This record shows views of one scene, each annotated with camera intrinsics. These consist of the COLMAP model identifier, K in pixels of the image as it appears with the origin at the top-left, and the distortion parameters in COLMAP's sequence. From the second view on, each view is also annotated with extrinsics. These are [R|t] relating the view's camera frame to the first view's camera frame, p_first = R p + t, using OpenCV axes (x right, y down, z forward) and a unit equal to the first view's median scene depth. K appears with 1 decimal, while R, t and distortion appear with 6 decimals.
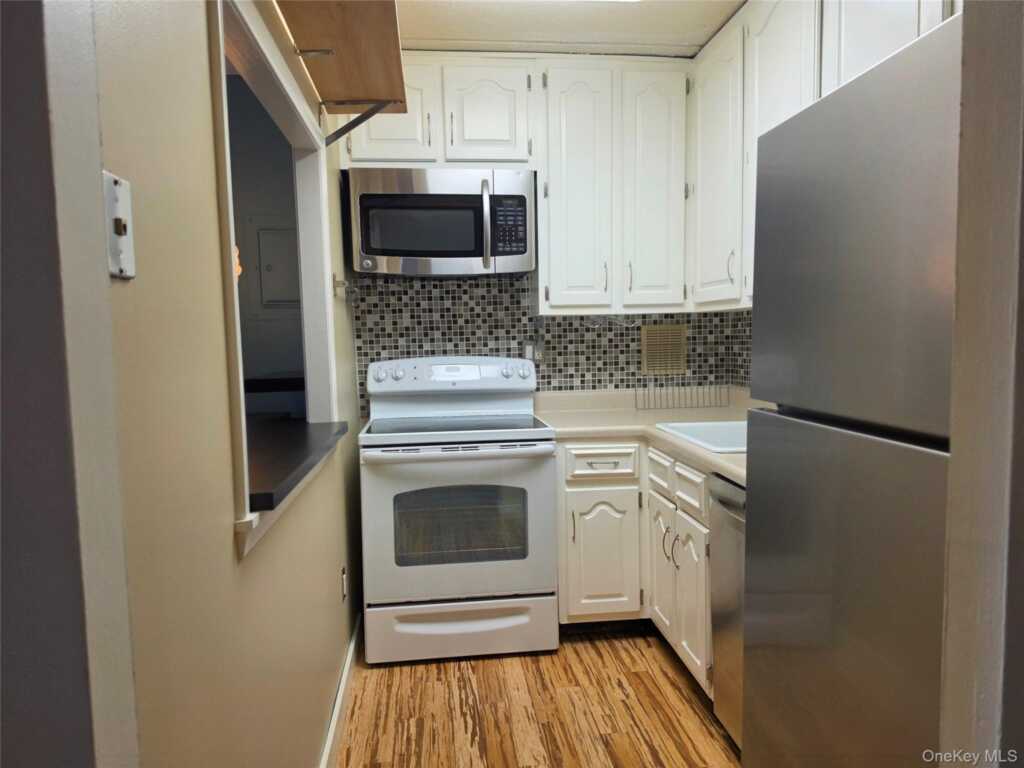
lens RADIAL K [[710.0, 0, 510.1], [0, 710.0, 391.7], [0, 0, 1]] dist [0.067762, -0.087982]
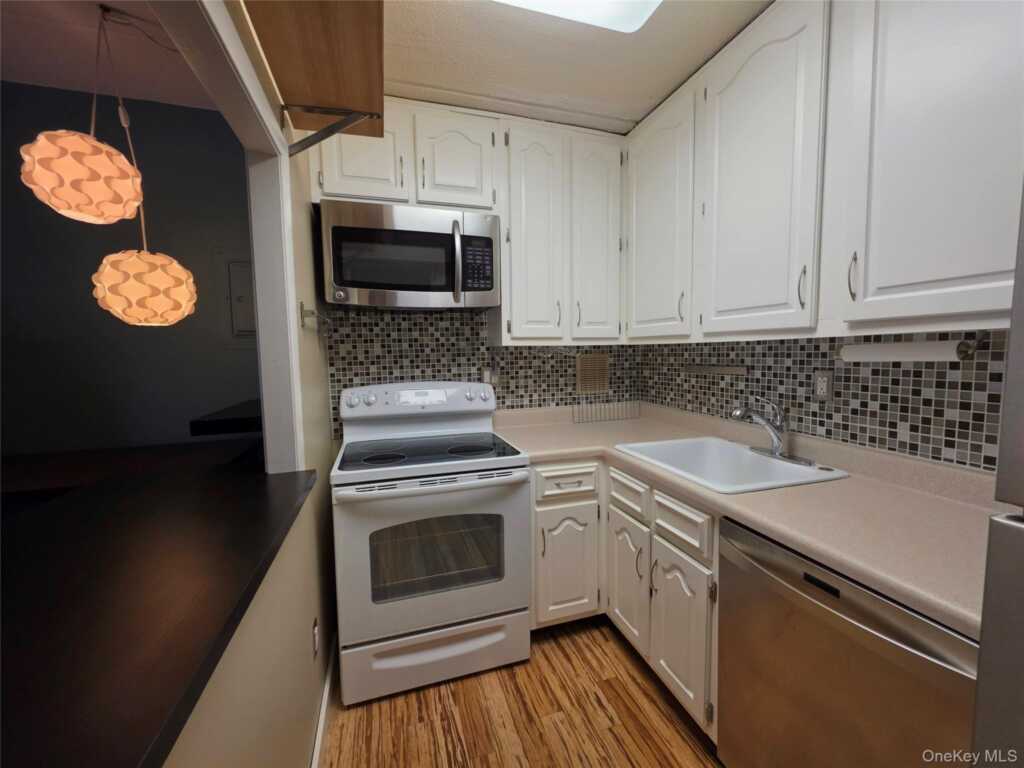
lens RADIAL K [[411.9, 0, 510.0], [0, 411.9, 380.7], [0, 0, 1]] dist [-0.003079, 0.000261]
pose [[0.981734, -0.008158, 0.190082, -0.076400], [0.009922, 0.999916, -0.008330, -0.051342], [-0.189998, 0.010064, 0.981733, 0.387978]]
